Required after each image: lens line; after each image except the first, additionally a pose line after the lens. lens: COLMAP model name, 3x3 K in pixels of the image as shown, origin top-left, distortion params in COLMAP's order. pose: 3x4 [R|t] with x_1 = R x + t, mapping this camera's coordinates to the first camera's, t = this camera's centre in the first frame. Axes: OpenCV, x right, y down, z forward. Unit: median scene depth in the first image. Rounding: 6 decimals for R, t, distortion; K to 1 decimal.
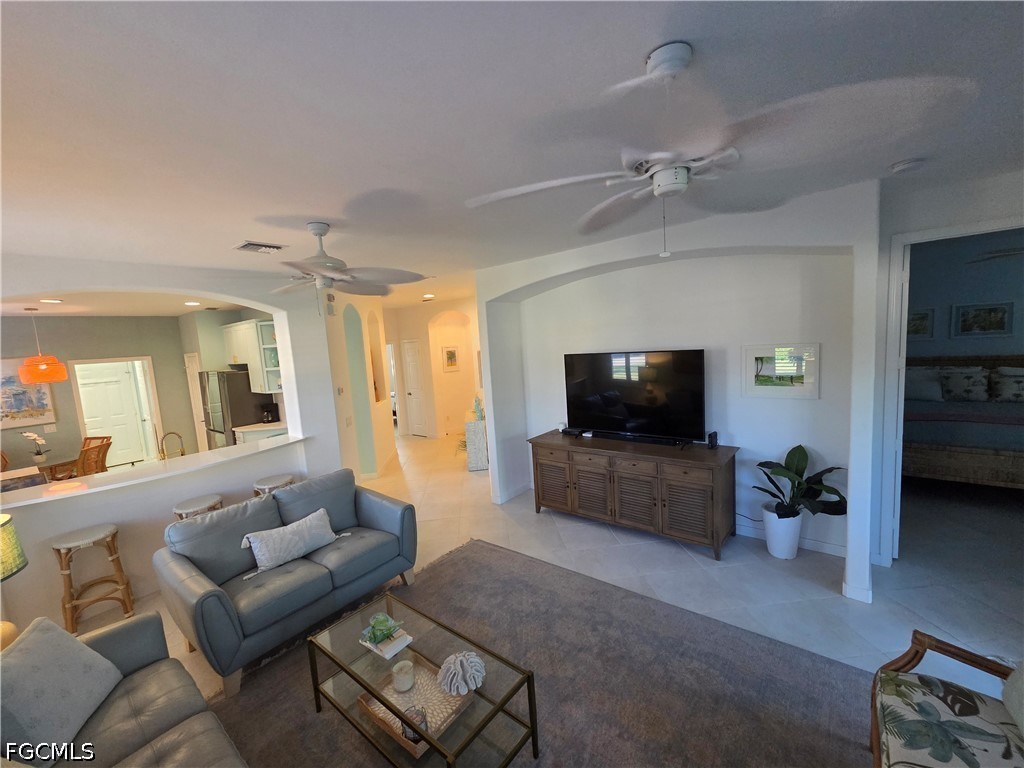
lens RADIAL K [[420.8, 0, 517.7], [0, 420.8, 387.3], [0, 0, 1]] dist [0.004009, -0.000044]
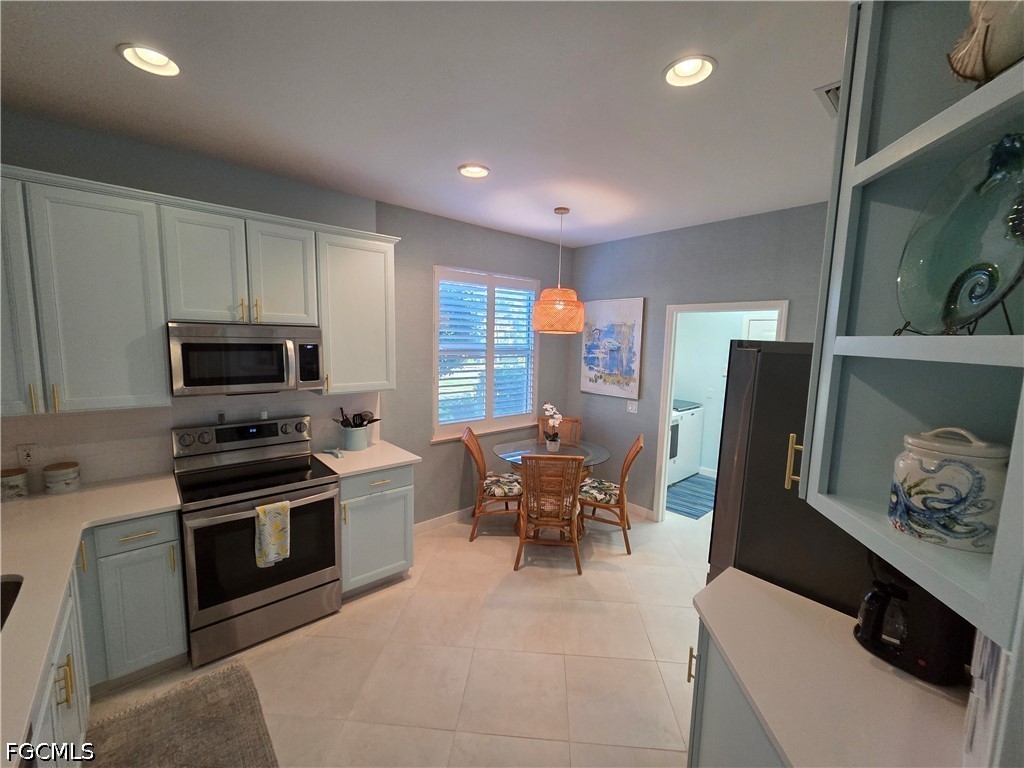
lens RADIAL K [[420.8, 0, 508.5], [0, 420.8, 384.9], [0, 0, 1]] dist [0.004009, -0.000044]
pose [[-0.178239, 0.177144, -0.967911, -0.543001], [-0.124209, 0.971743, 0.200719, -0.057776], [0.976116, 0.155999, -0.151199, 1.142145]]
